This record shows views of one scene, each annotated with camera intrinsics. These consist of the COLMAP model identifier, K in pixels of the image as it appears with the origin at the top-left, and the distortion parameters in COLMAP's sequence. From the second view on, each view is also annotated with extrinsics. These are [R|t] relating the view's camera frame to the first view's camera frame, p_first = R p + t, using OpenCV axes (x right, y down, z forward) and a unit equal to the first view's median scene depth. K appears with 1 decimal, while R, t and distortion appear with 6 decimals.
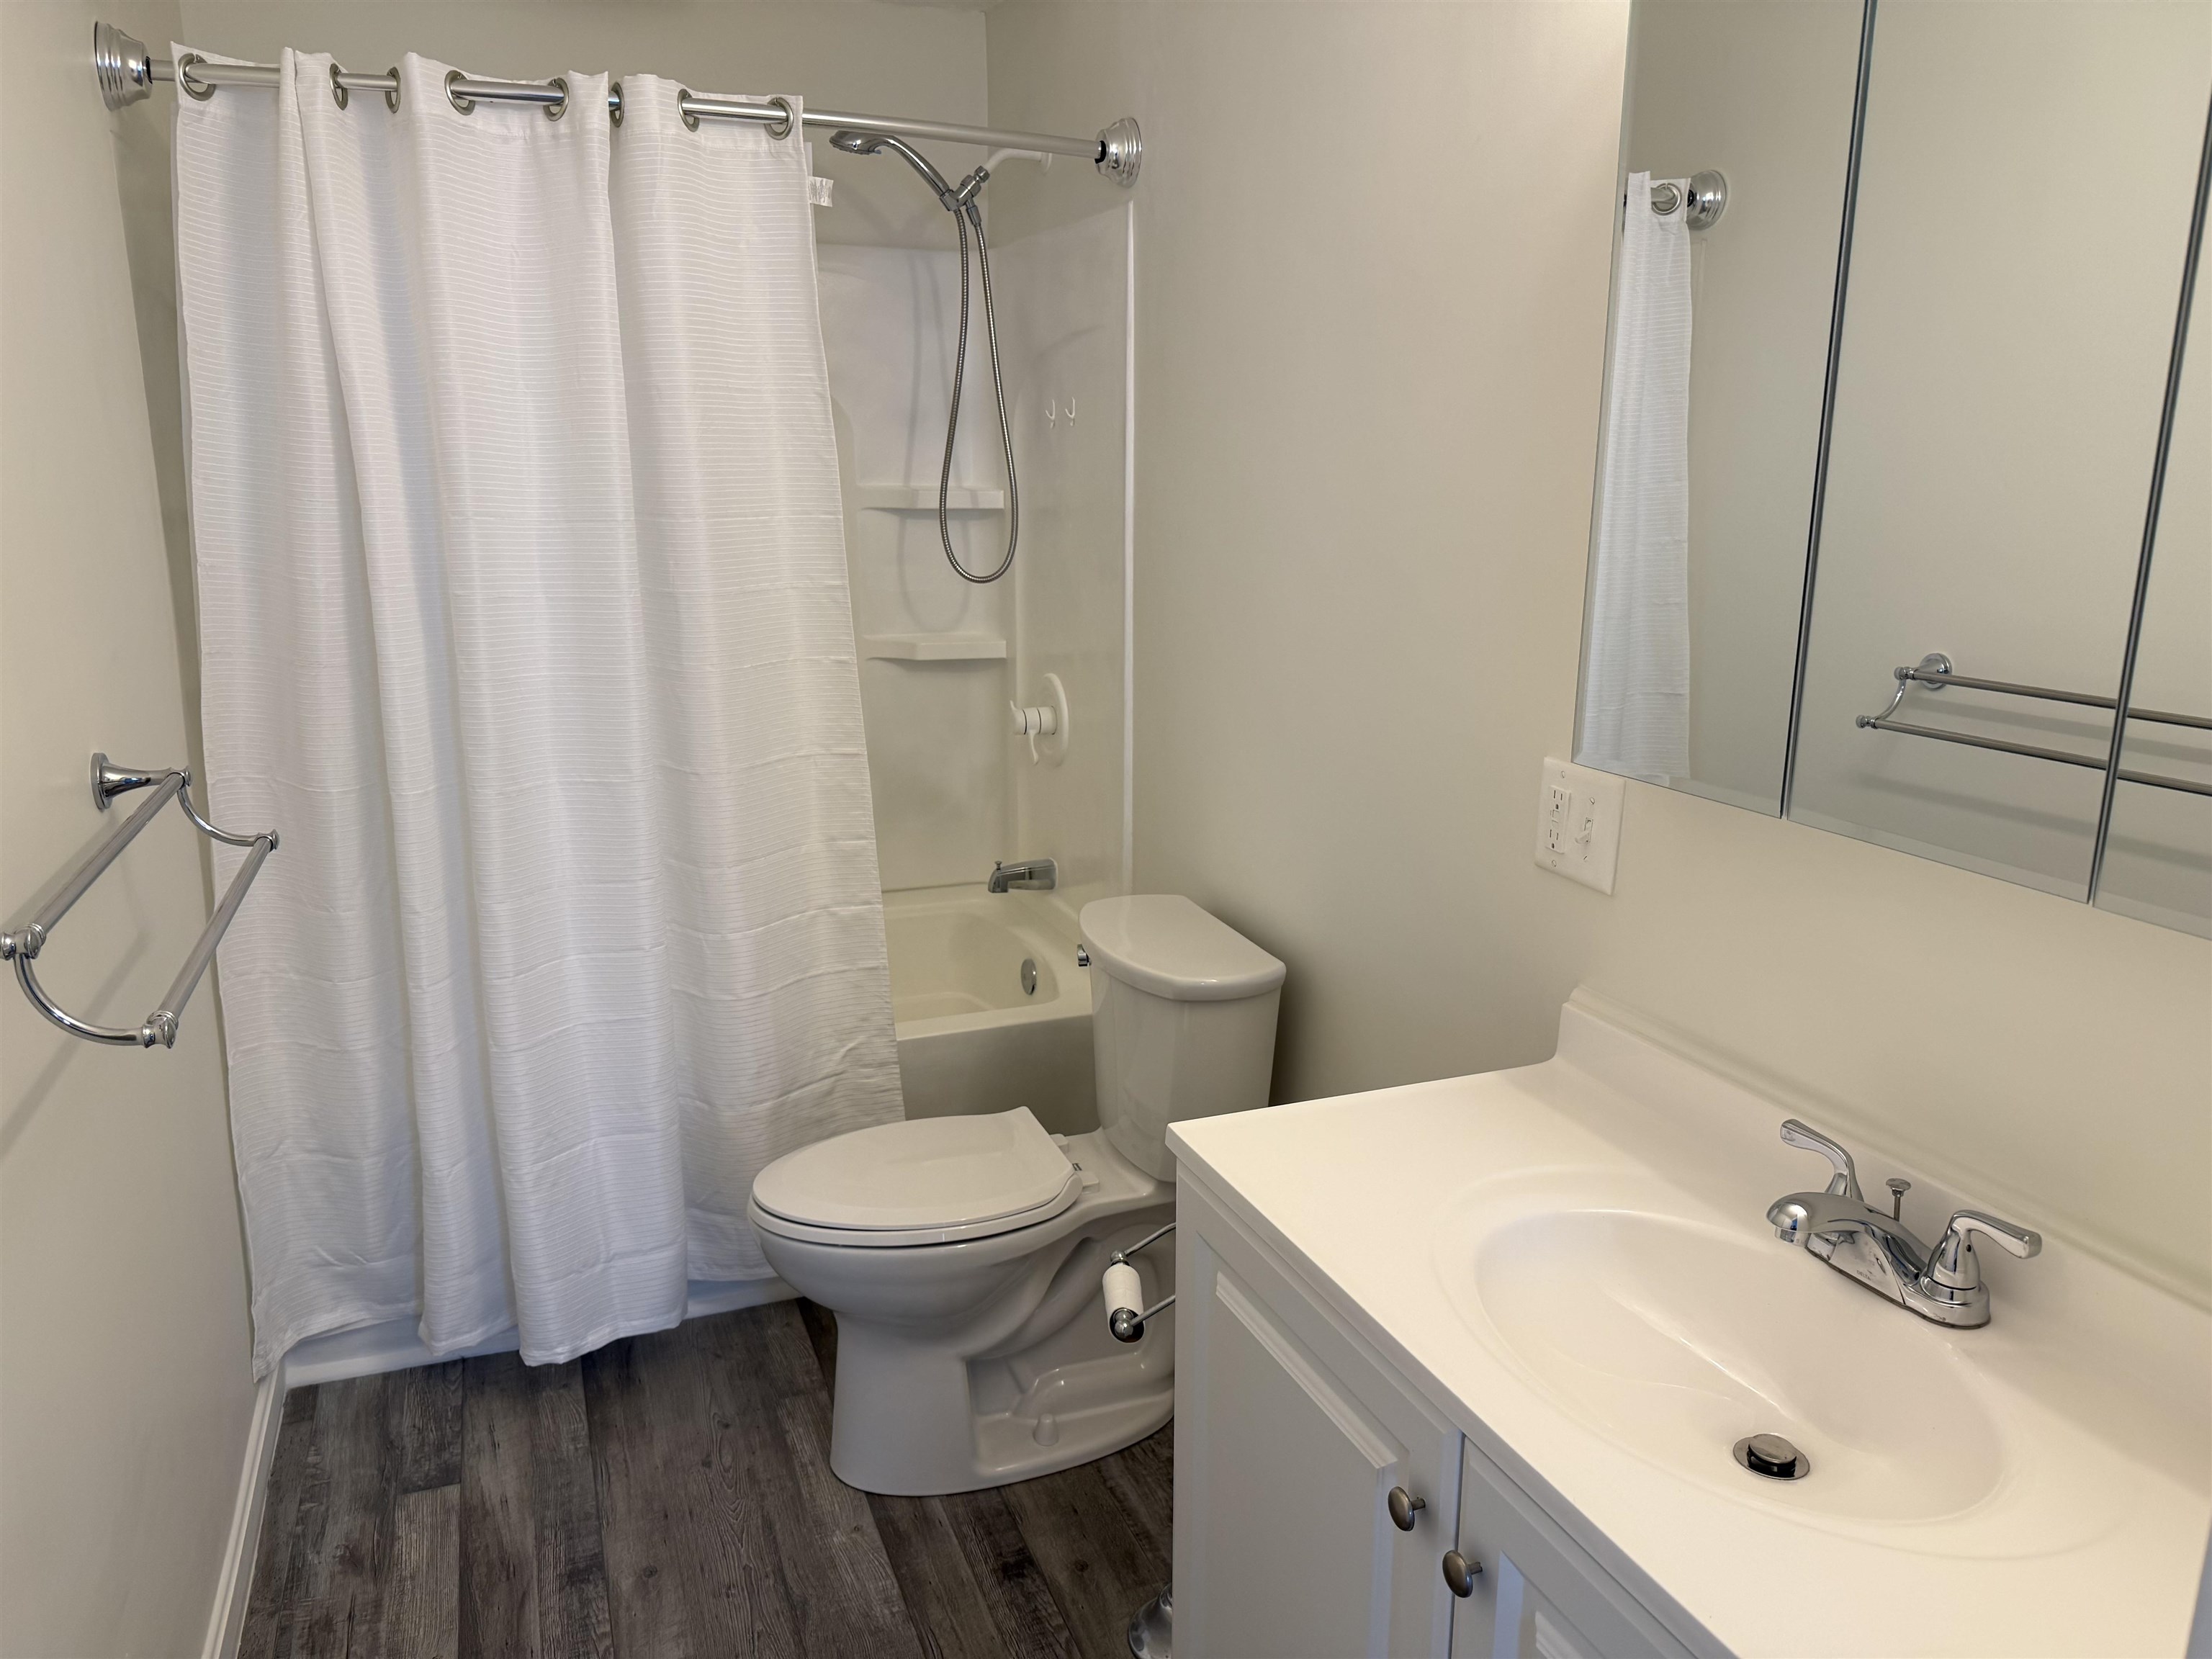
lens RADIAL K [[1564.7, 0, 1106.4], [0, 1564.7, 824.9], [0, 0, 1]] dist [0.043120, -0.049752]
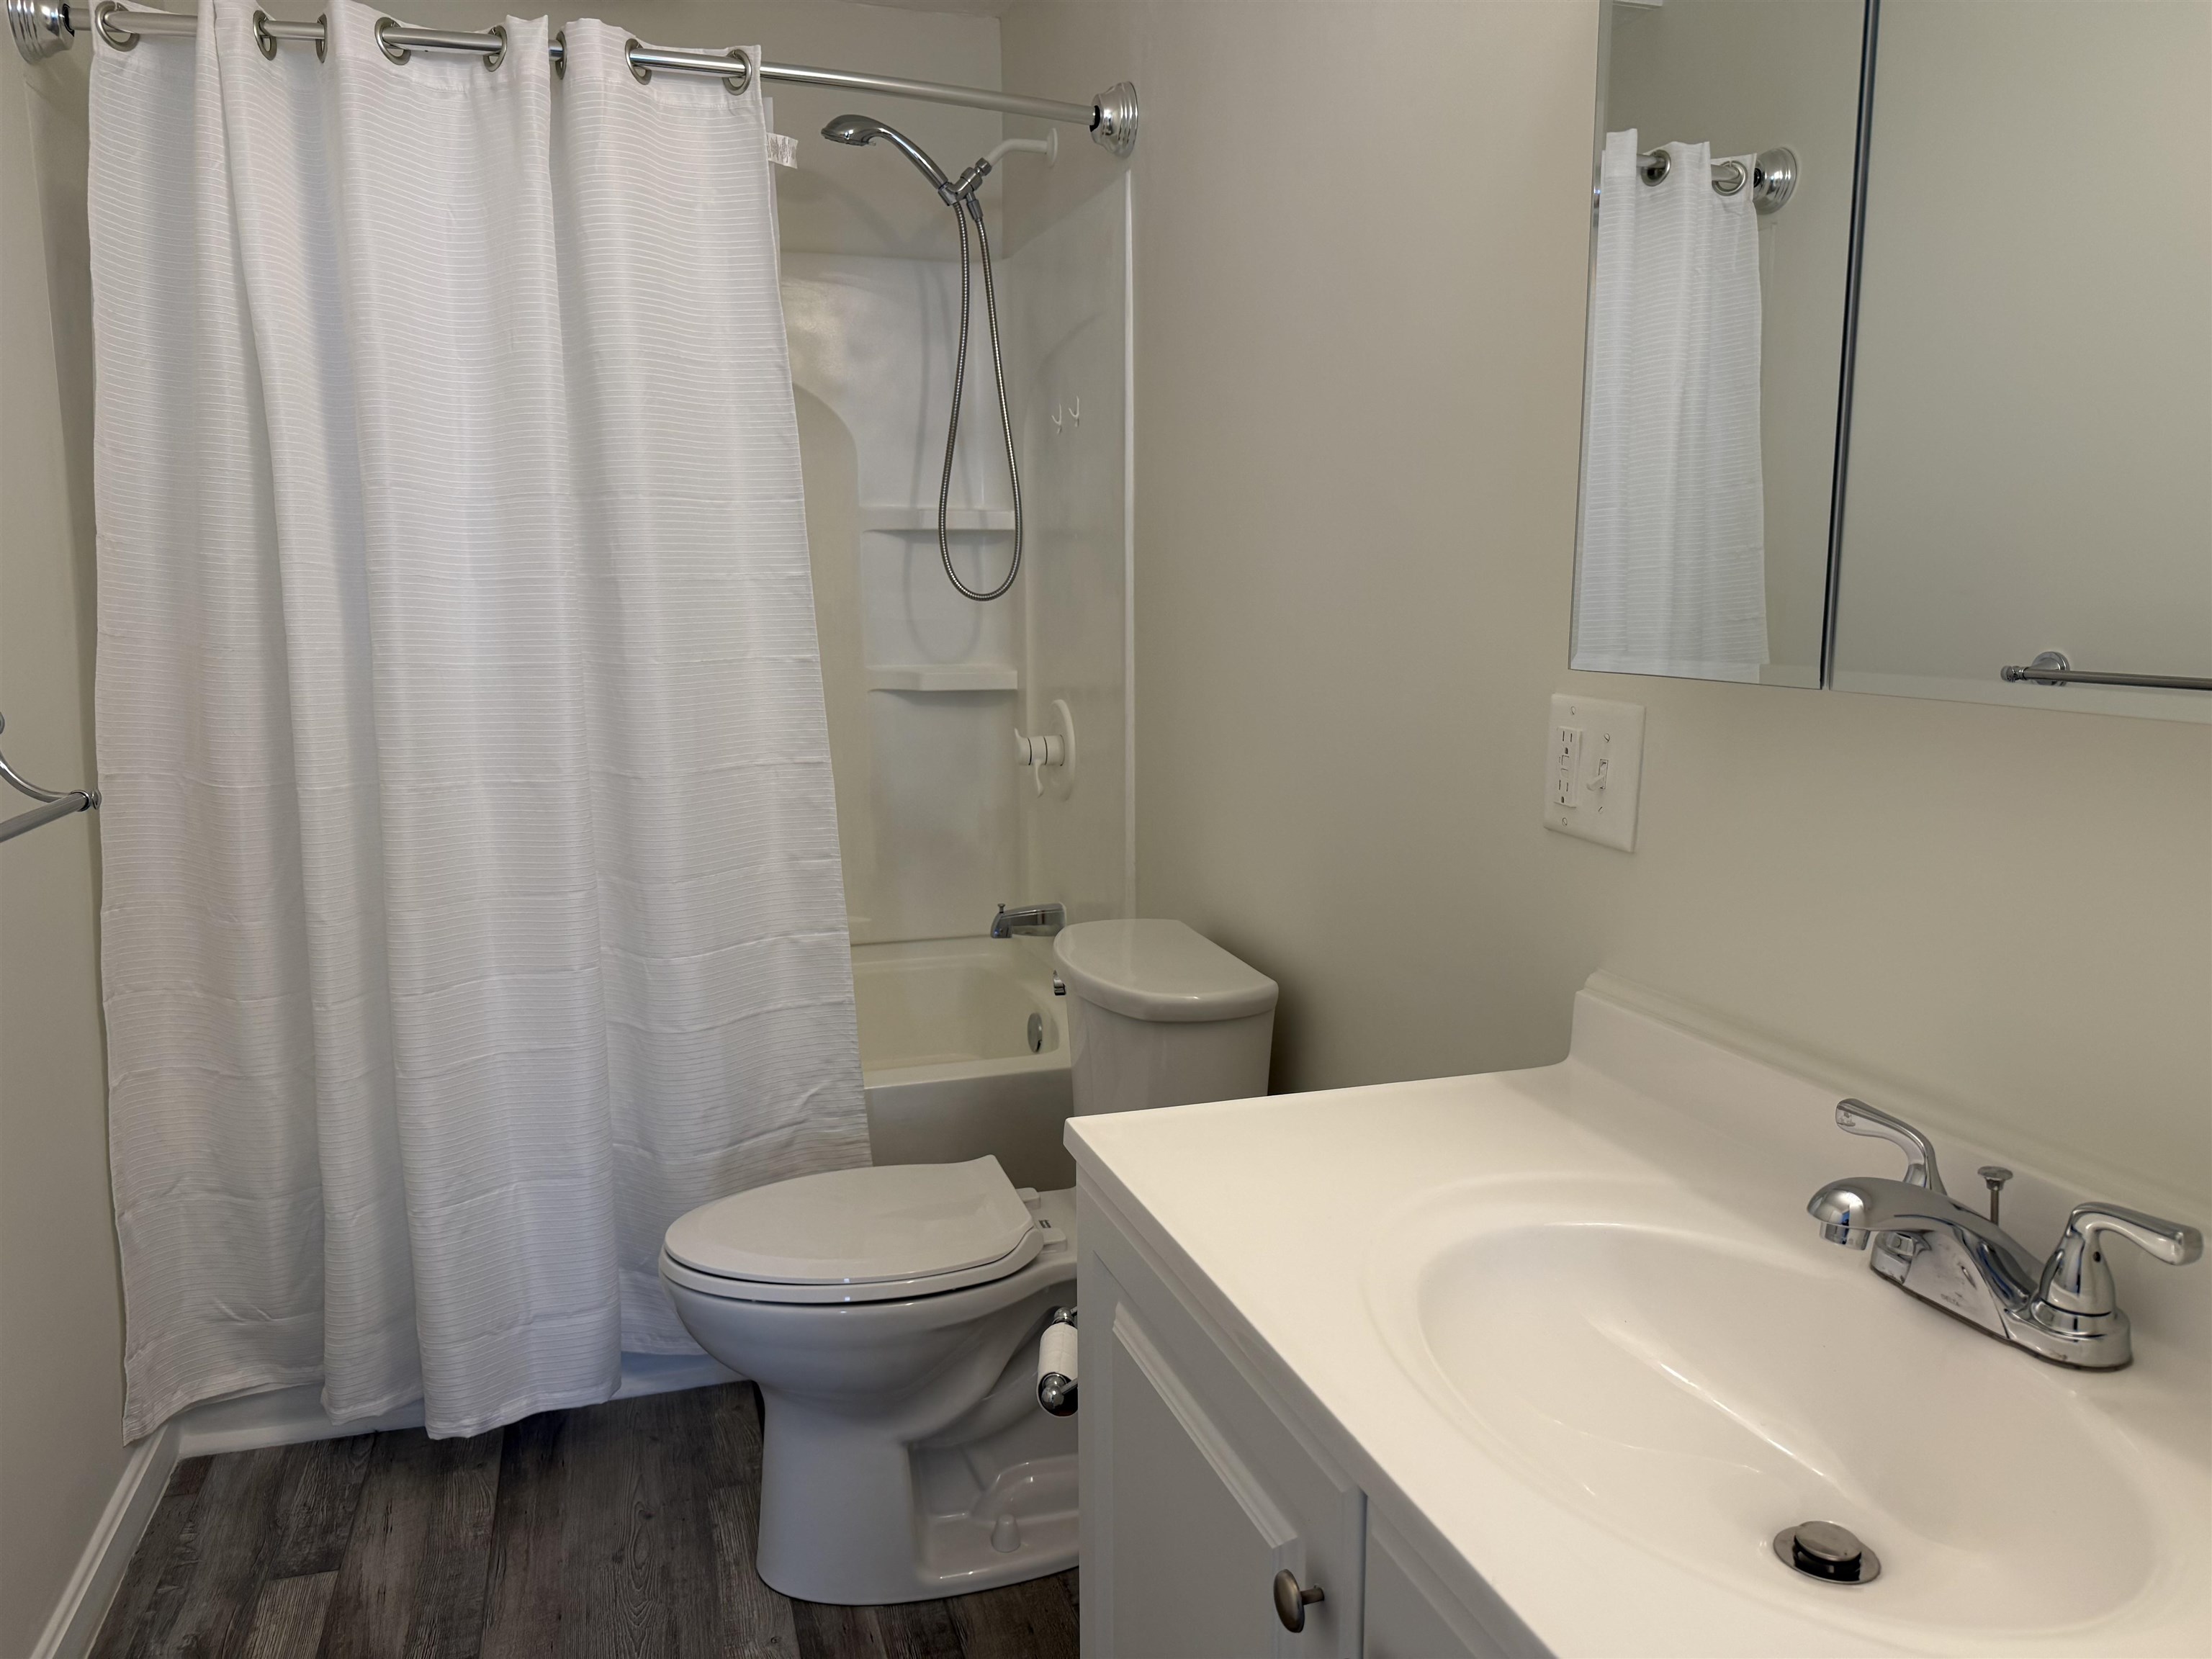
lens RADIAL K [[1564.7, 0, 1098.0], [0, 1564.7, 829.7], [0, 0, 1]] dist [0.043120, -0.049752]
pose [[0.997540, 0.003277, -0.070023, 0.072235], [-0.008471, 0.997222, -0.074010, 0.066091], [0.069585, 0.074421, 0.994796, 0.121472]]
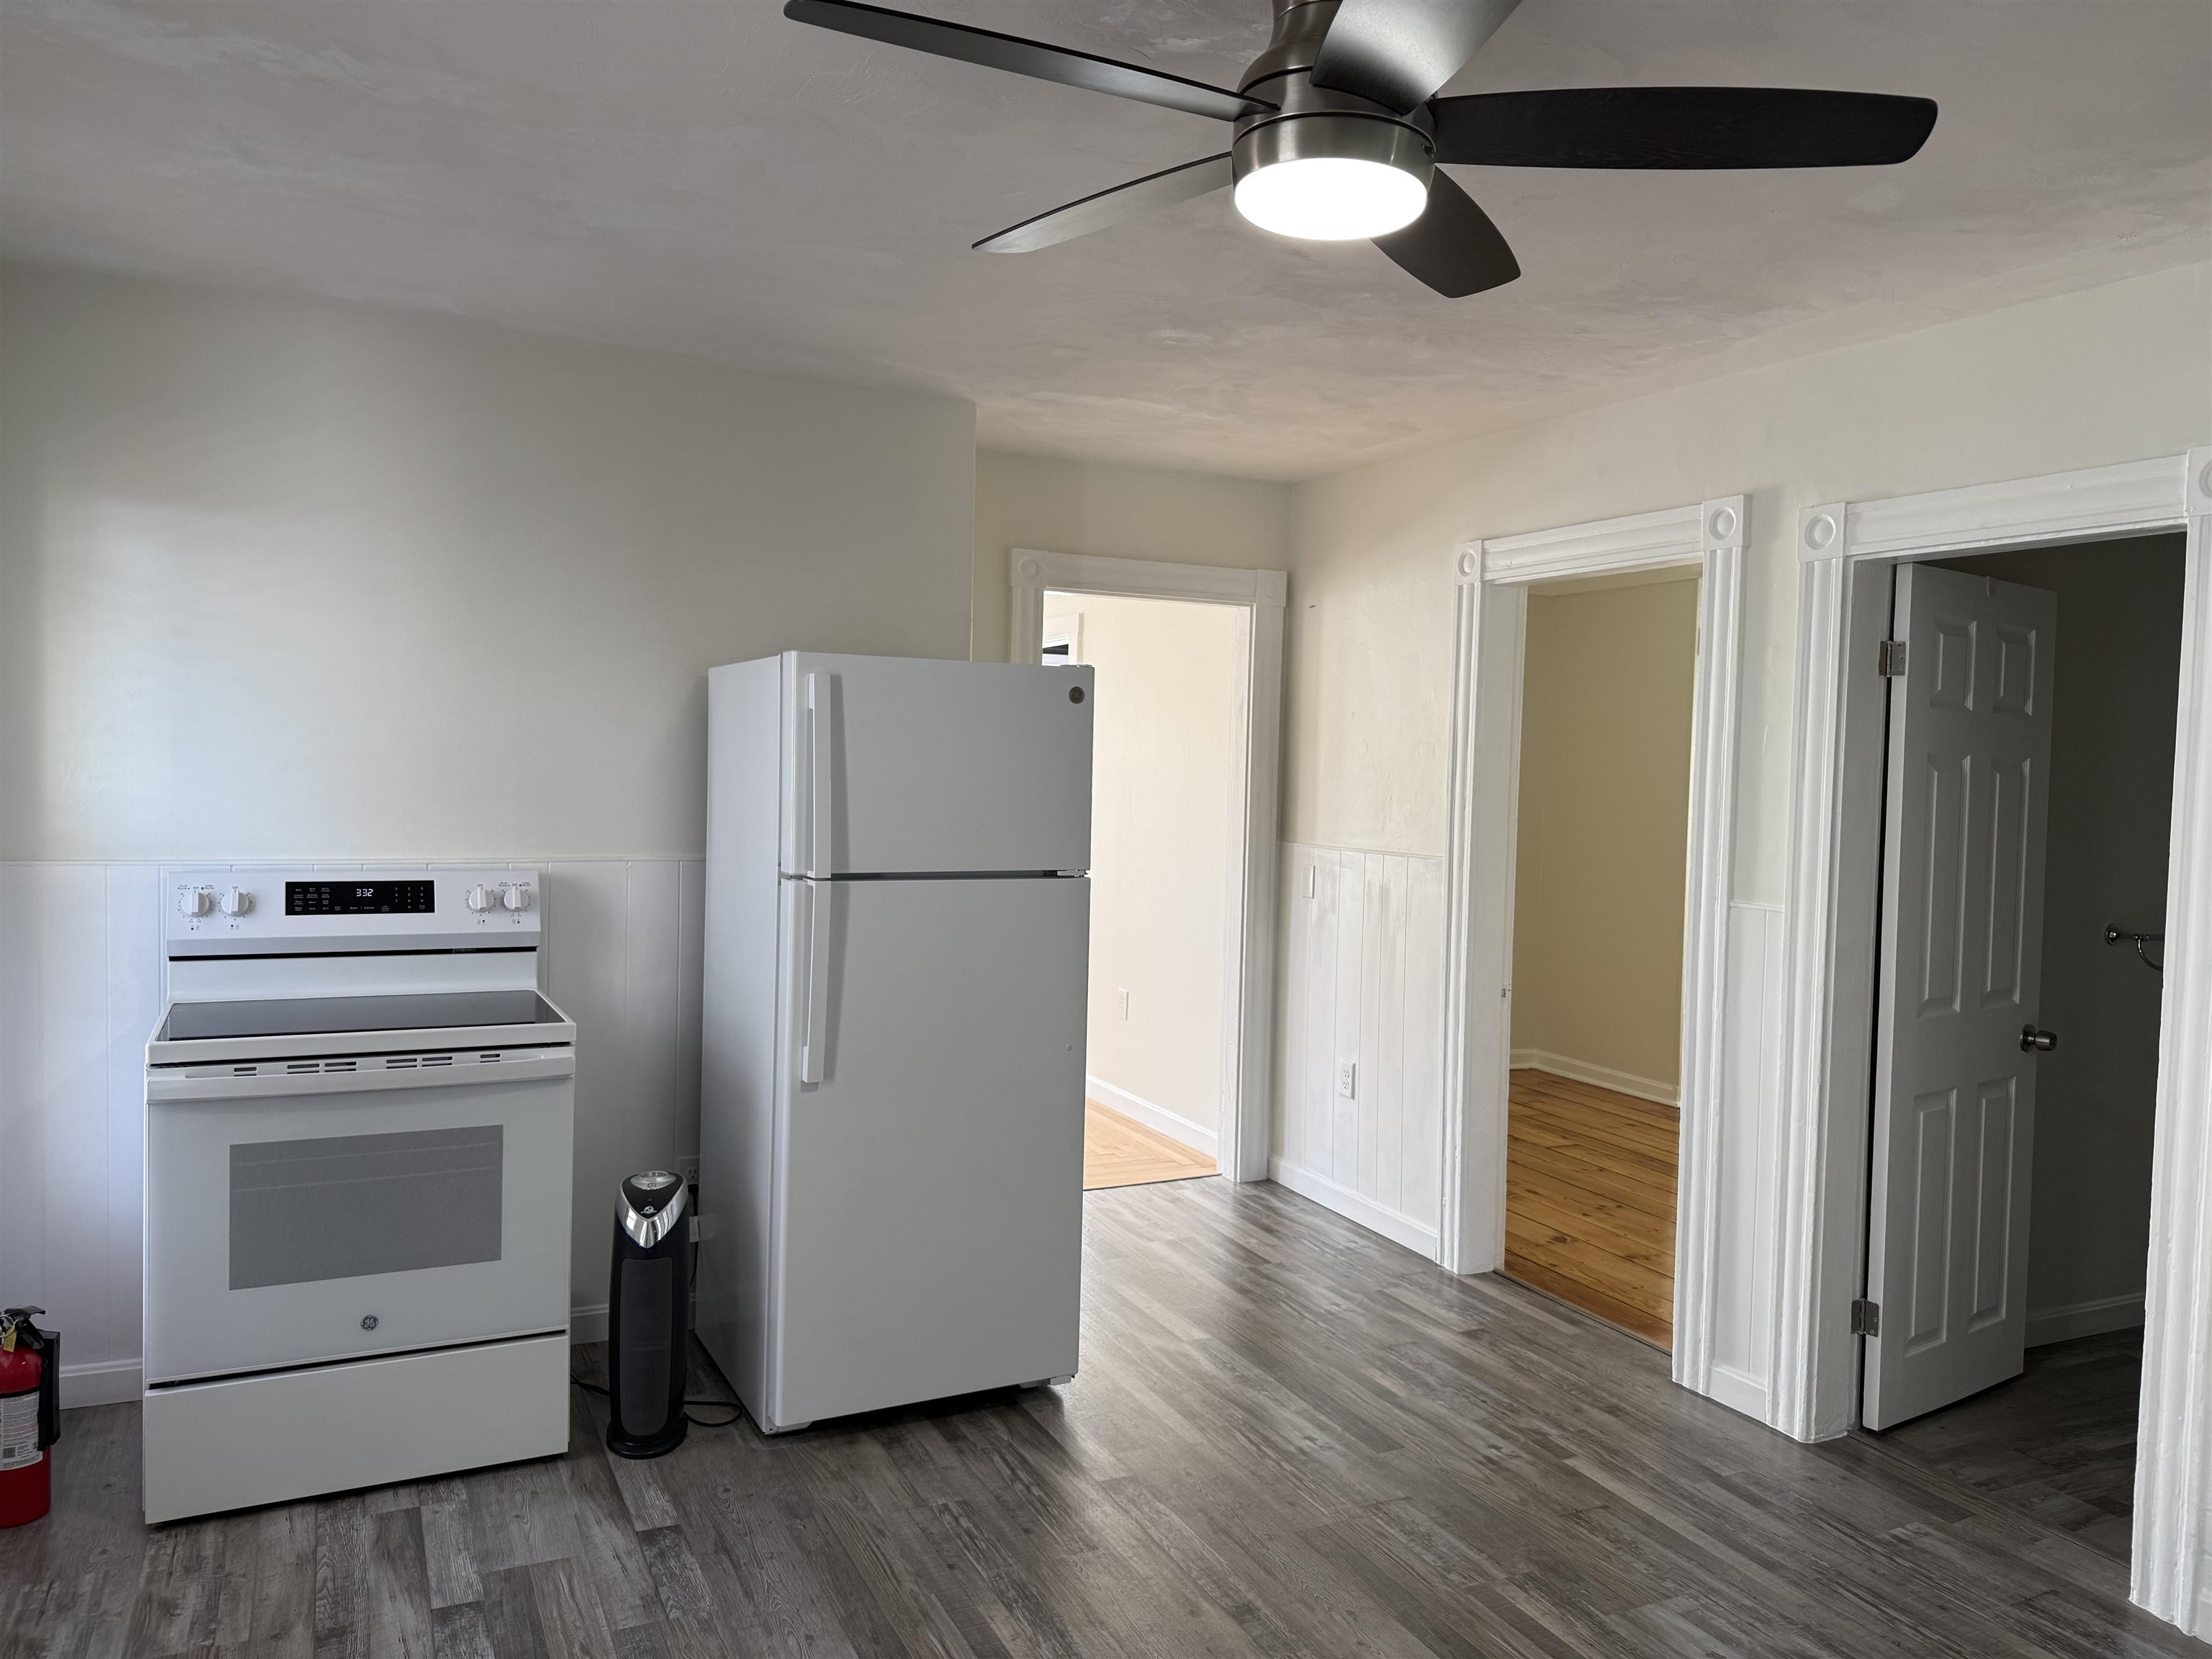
lens RADIAL K [[1564.7, 0, 1097.7], [0, 1564.7, 828.6], [0, 0, 1]] dist [0.043120, -0.049752]
pose [[-0.996793, -0.015578, -0.078491, -0.797218], [-0.036024, 0.963212, 0.266318, -0.479044], [0.071455, 0.268291, -0.960684, 1.996446]]
